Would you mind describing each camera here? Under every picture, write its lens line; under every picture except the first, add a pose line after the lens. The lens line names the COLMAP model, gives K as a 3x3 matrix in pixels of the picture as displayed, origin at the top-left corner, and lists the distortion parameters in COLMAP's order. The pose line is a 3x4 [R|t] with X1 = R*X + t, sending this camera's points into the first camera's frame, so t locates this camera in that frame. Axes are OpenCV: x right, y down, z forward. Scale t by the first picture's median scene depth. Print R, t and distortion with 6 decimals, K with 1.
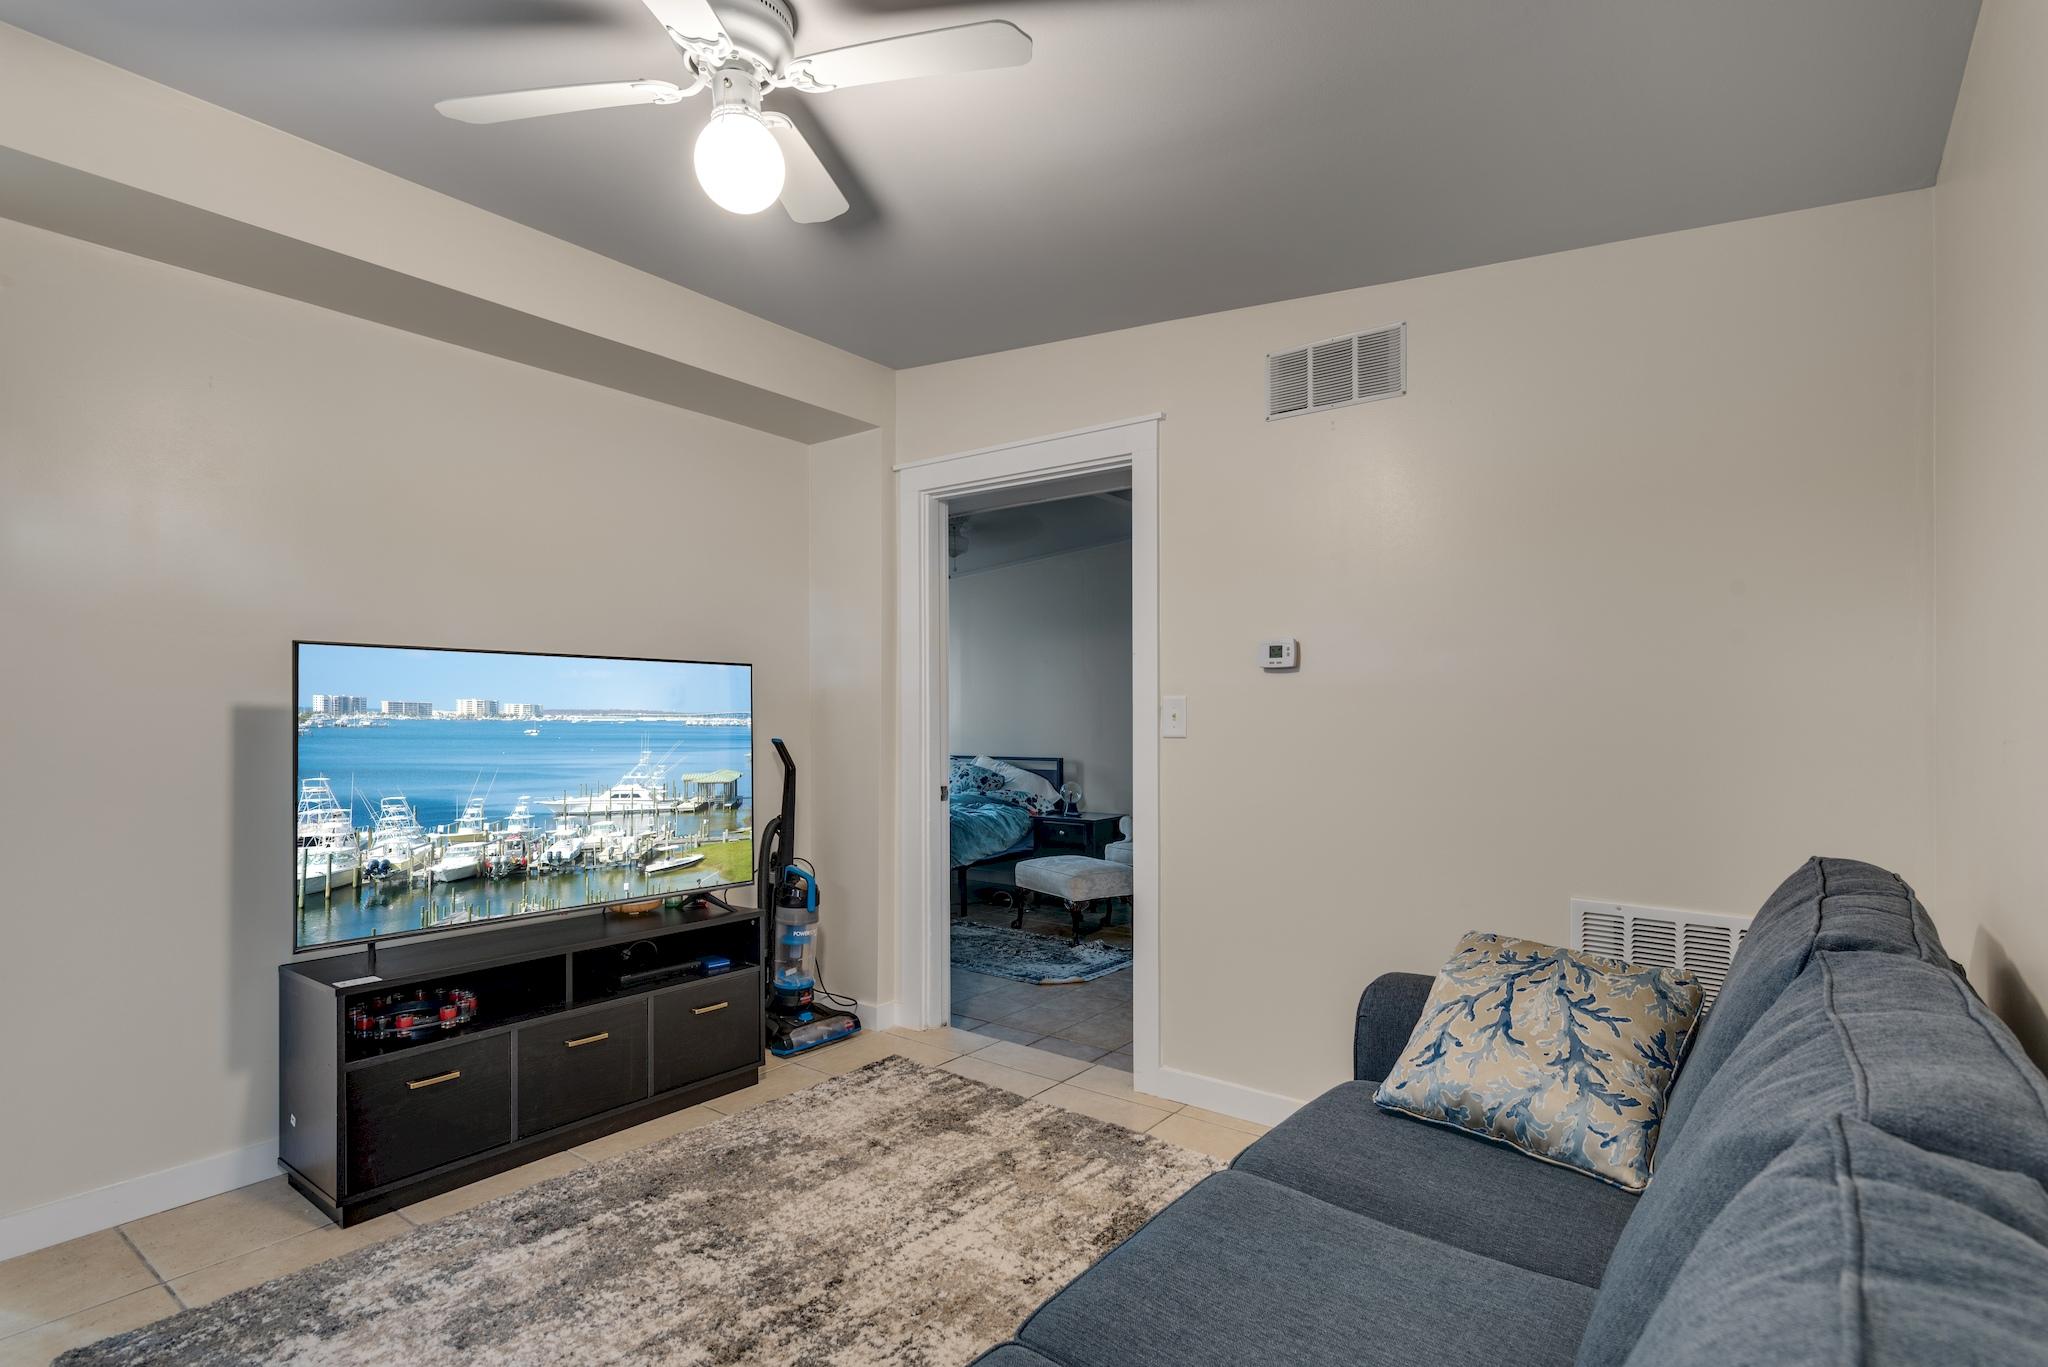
lens RADIAL K [[993.1, 0, 1027.3], [0, 993.1, 677.6], [0, 0, 1]] dist [0.005760, 0.000365]
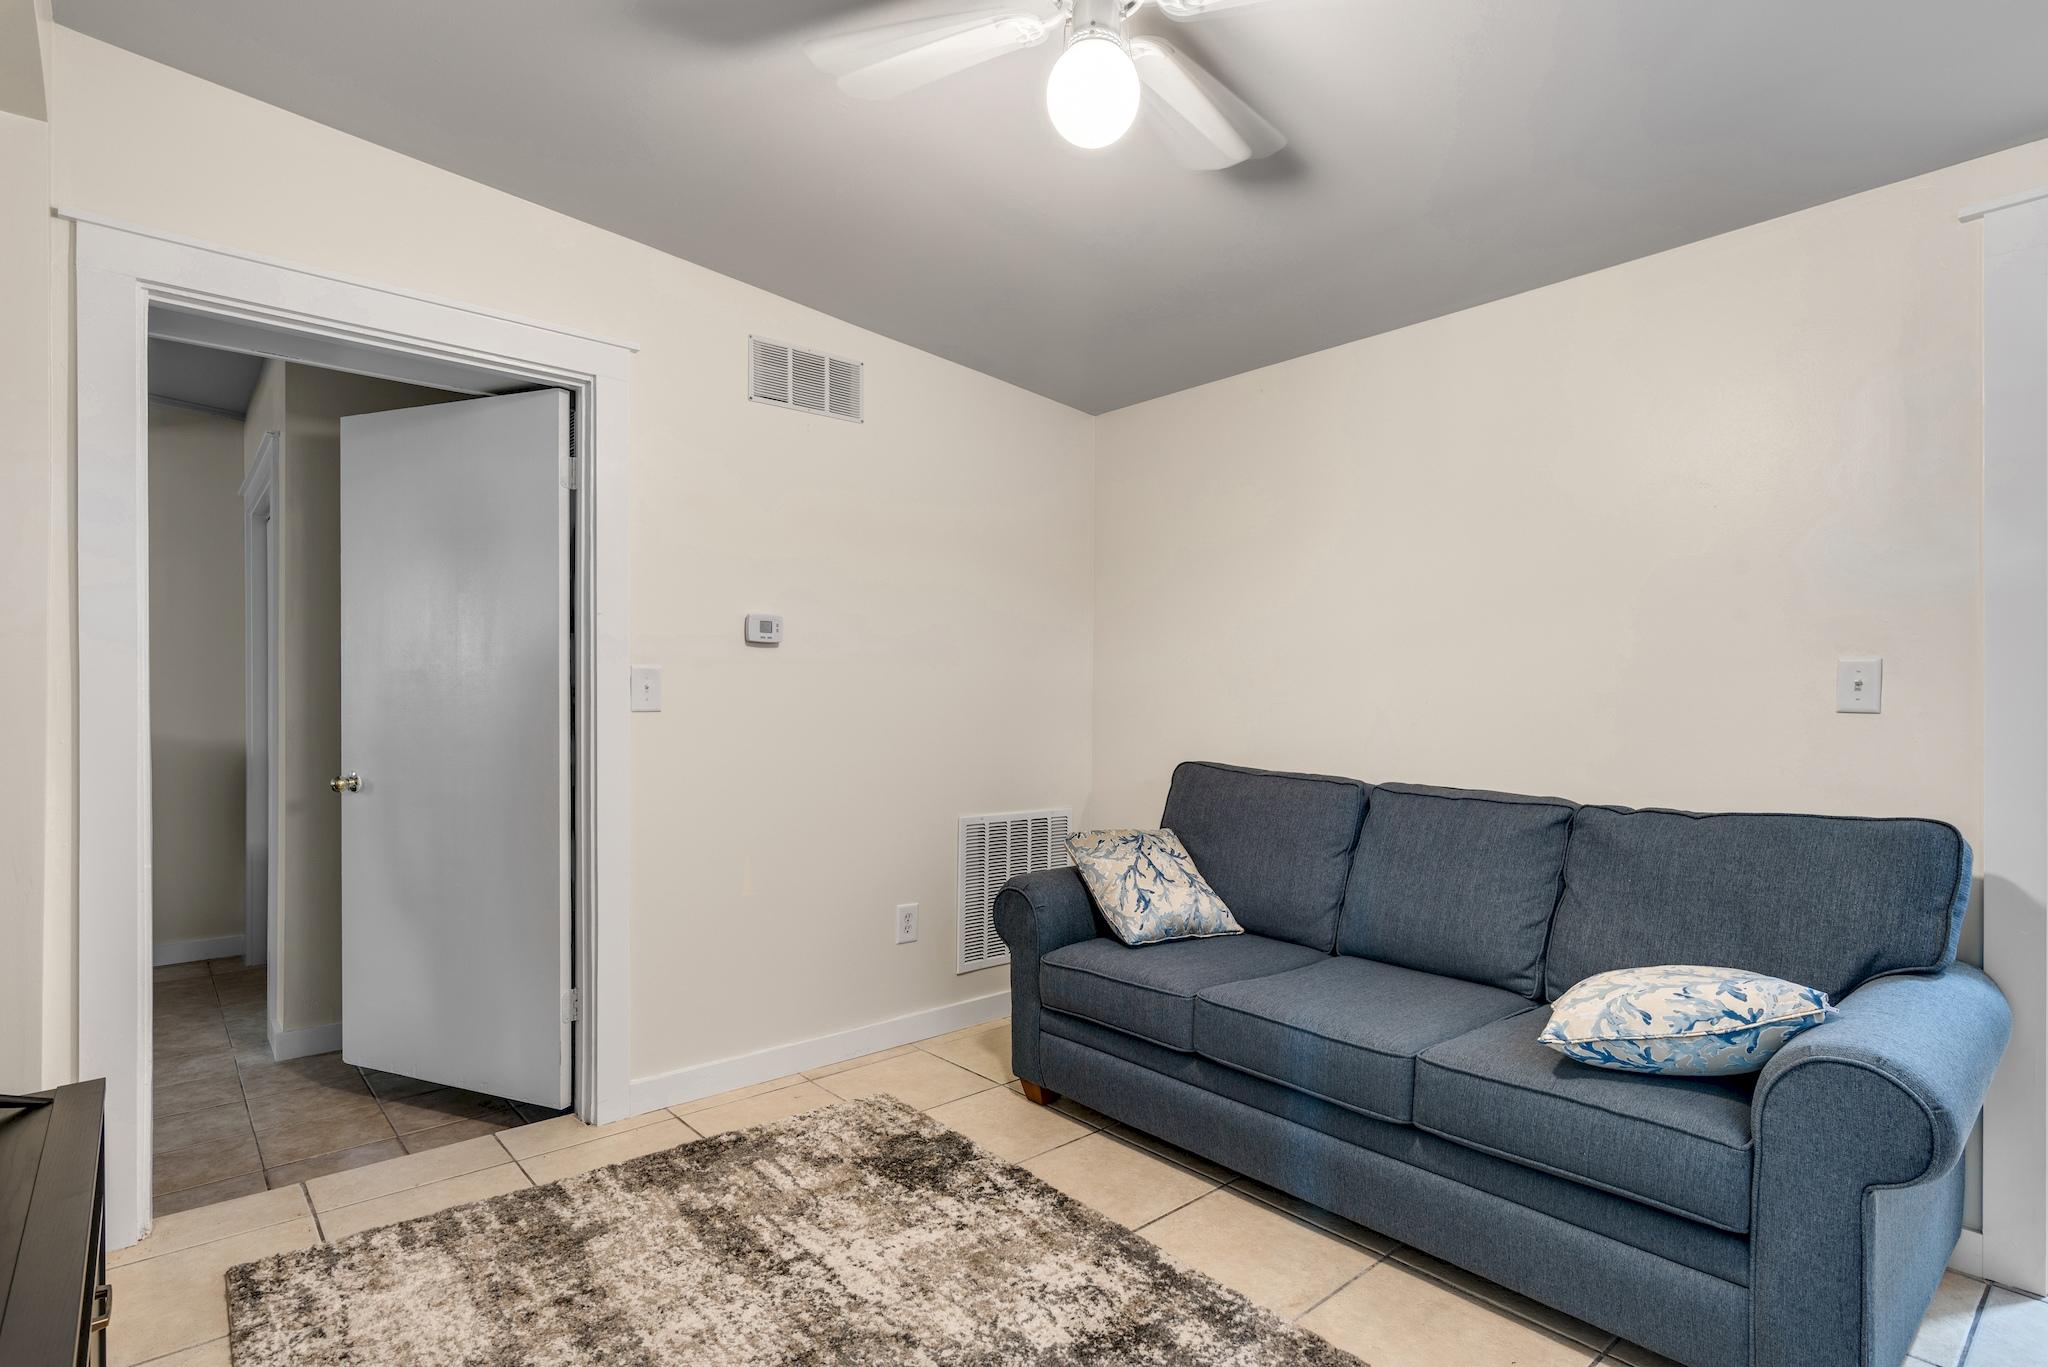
lens RADIAL K [[993.1, 0, 1027.3], [0, 993.1, 677.6], [0, 0, 1]] dist [0.005760, 0.000365]
pose [[0.222323, 0.017097, 0.974823, -0.747545], [-0.040254, 0.999155, -0.008343, 0.024285], [-0.974142, -0.037386, 0.222823, 0.529016]]
